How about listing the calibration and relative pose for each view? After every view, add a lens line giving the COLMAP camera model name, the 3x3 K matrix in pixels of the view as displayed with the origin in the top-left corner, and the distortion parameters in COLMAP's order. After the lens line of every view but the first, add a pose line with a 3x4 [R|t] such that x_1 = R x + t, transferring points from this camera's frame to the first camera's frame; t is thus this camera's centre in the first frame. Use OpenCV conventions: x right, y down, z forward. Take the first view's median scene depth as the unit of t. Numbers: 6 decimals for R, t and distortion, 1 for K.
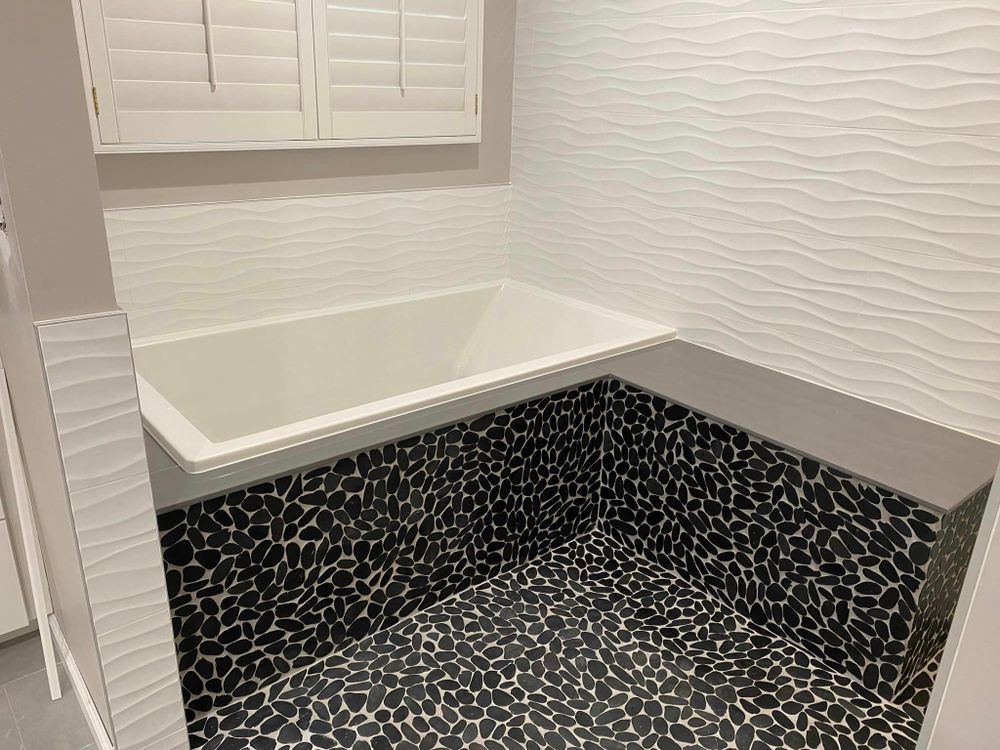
lens RADIAL K [[772.7, 0, 478.8], [0, 772.7, 359.6], [0, 0, 1]] dist [0.011519, -0.031550]
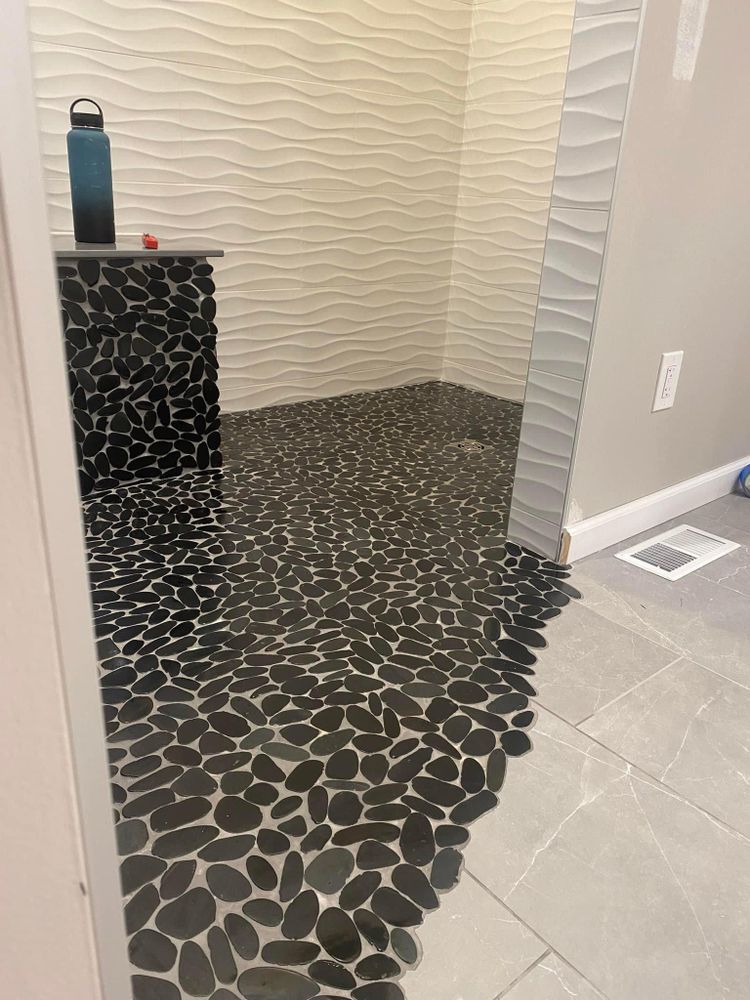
lens RADIAL K [[772.7, 0, 372.1], [0, 772.7, 499.2], [0, 0, 1]] dist [0.011519, -0.031550]
pose [[-0.009084, -0.396186, 0.918126, -0.458485], [0.298414, 0.875251, 0.380637, 0.123113], [-0.954393, 0.277439, 0.110277, 0.646301]]
